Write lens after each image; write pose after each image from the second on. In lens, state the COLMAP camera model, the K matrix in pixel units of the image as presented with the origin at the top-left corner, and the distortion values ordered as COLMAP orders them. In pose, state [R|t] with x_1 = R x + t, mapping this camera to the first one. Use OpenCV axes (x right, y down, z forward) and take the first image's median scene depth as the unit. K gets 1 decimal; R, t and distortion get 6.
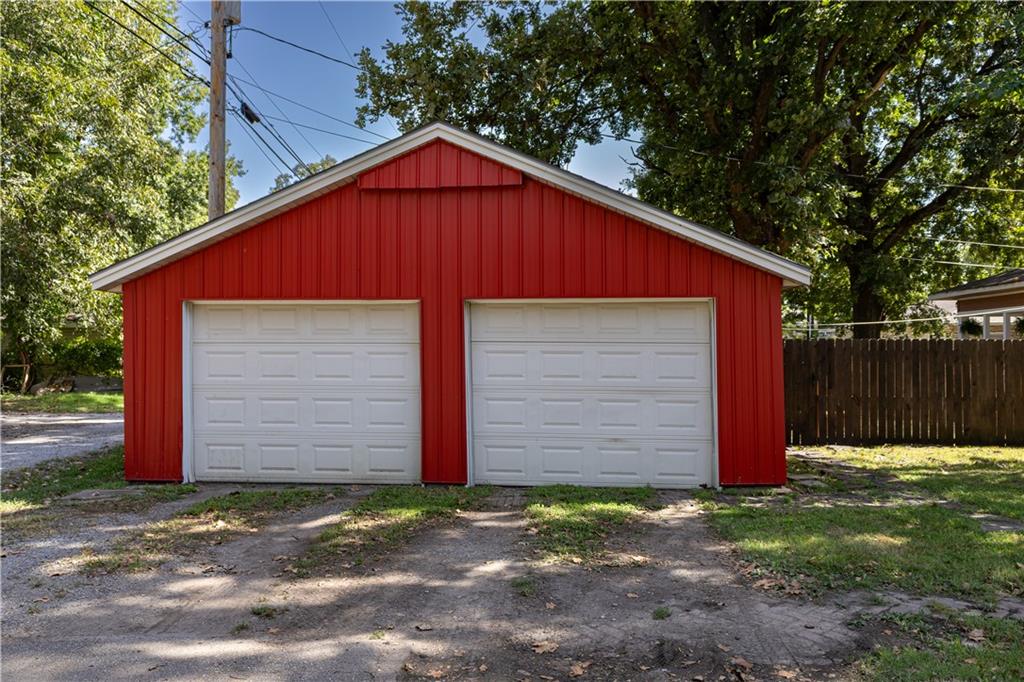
lens RADIAL K [[518.7, 0, 512.0], [0, 518.7, 341.0], [0, 0, 1]] dist [0.000830, 0.000056]
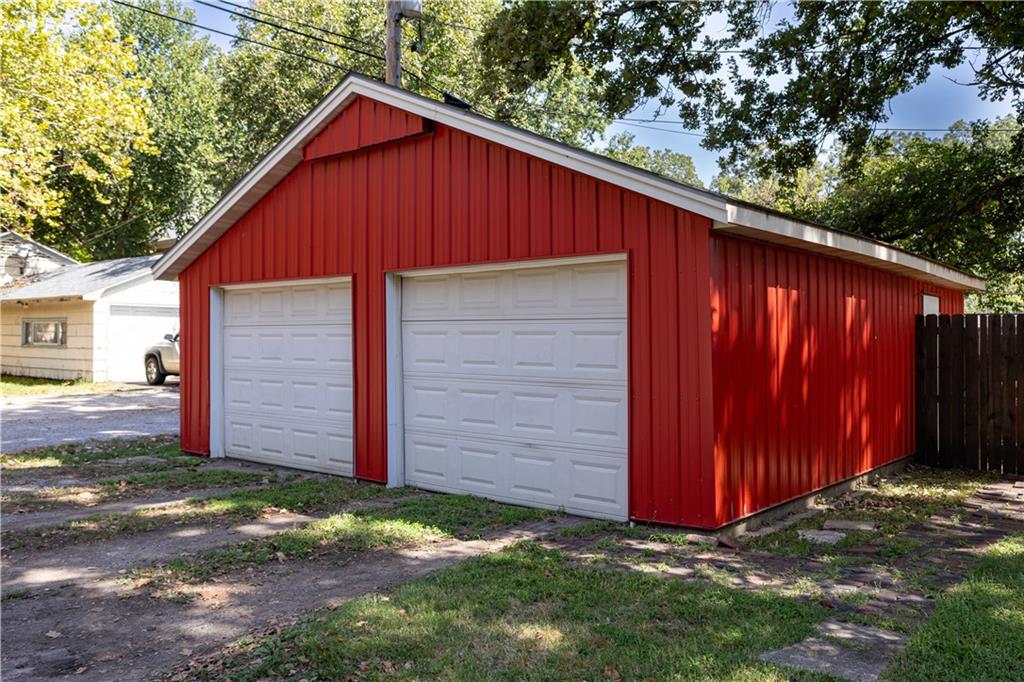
lens RADIAL K [[867.2, 0, 512.0], [0, 867.2, 341.0], [0, 0, 1]] dist [0.003434, 0.000632]
pose [[0.789529, -0.002194, -0.613710, 0.959294], [0.024080, 0.999334, 0.027406, -0.000756], [0.613241, -0.036416, 0.789056, -0.030384]]
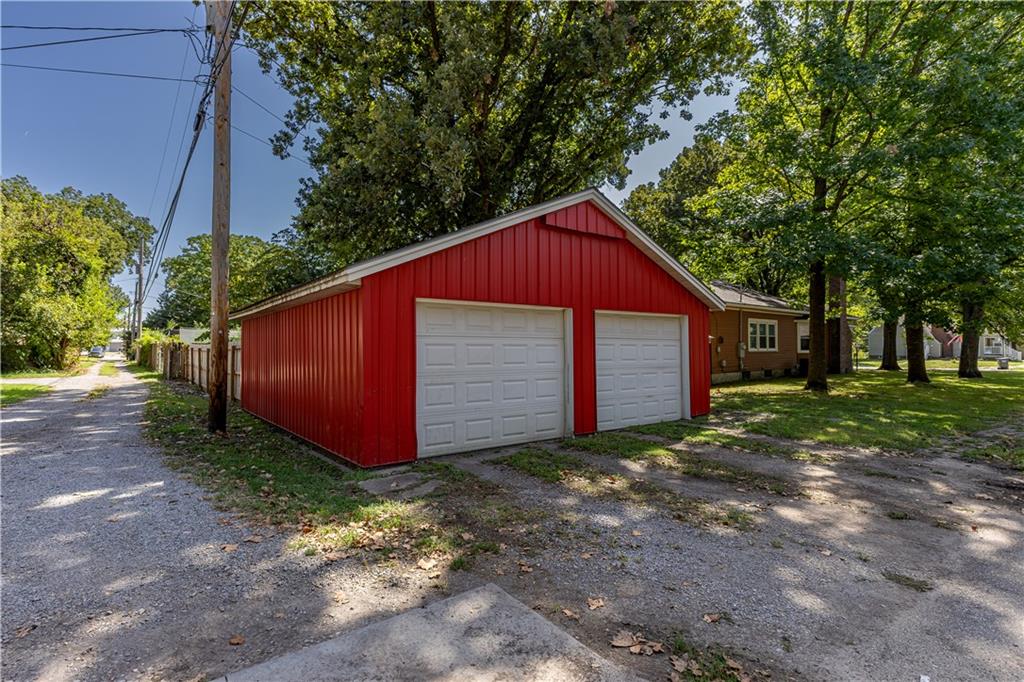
lens RADIAL K [[504.4, 0, 512.0], [0, 504.4, 341.0], [0, 0, 1]] dist [0.000020, -0.000016]
pose [[0.761757, 0.006960, 0.647826, -1.197558], [-0.017901, 0.999787, 0.010308, -0.000040], [-0.647616, -0.019449, 0.761719, 0.036327]]
